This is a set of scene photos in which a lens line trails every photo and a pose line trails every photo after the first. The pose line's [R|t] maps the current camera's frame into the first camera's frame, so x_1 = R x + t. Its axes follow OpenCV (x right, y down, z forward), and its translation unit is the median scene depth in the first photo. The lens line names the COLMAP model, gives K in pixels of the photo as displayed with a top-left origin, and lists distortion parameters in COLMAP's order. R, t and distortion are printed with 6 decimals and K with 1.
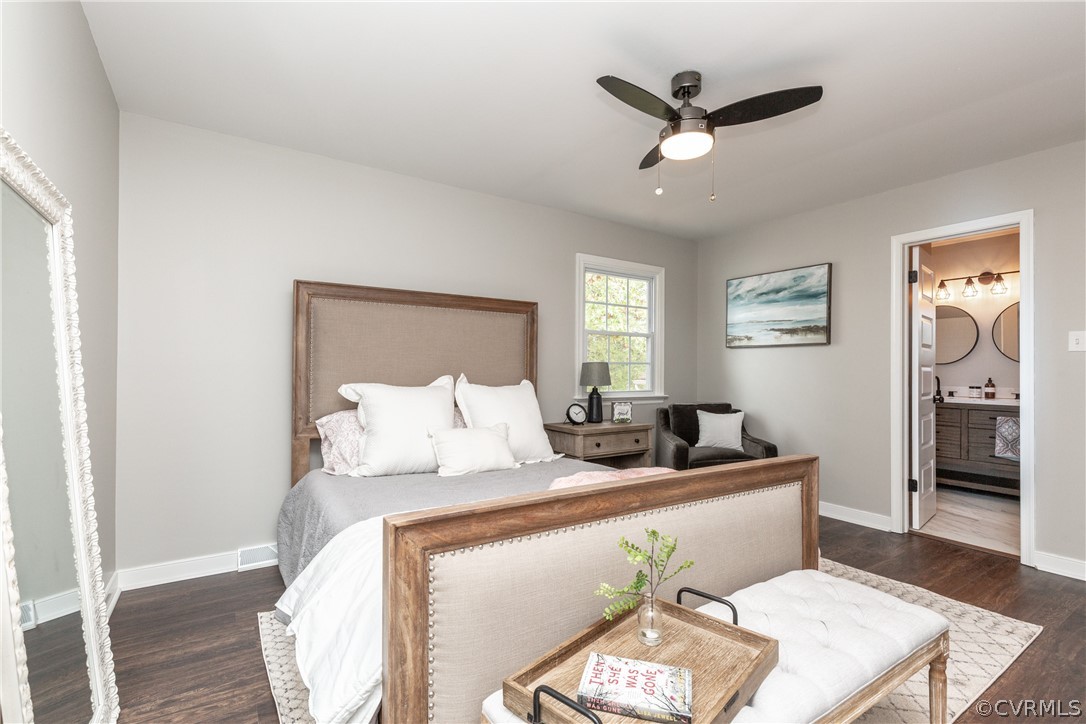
lens RADIAL K [[491.3, 0, 543.1], [0, 491.3, 368.4], [0, 0, 1]] dist [-0.001191, -0.000538]
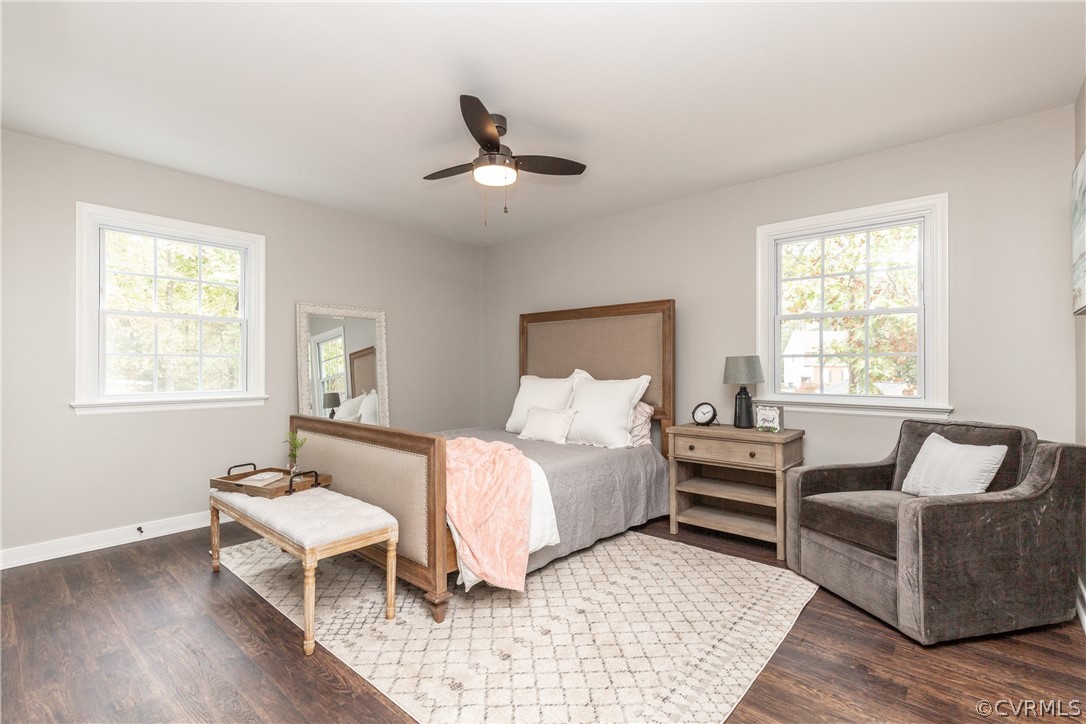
lens RADIAL K [[492.9, 0, 542.0], [0, 492.9, 370.3], [0, 0, 1]] dist [0.002620, 0.000463]
pose [[0.268684, -0.005541, -0.963212, 1.079471], [-0.001573, 0.999980, -0.006191, 0.022308], [0.963227, 0.003179, 0.268670, 0.576521]]
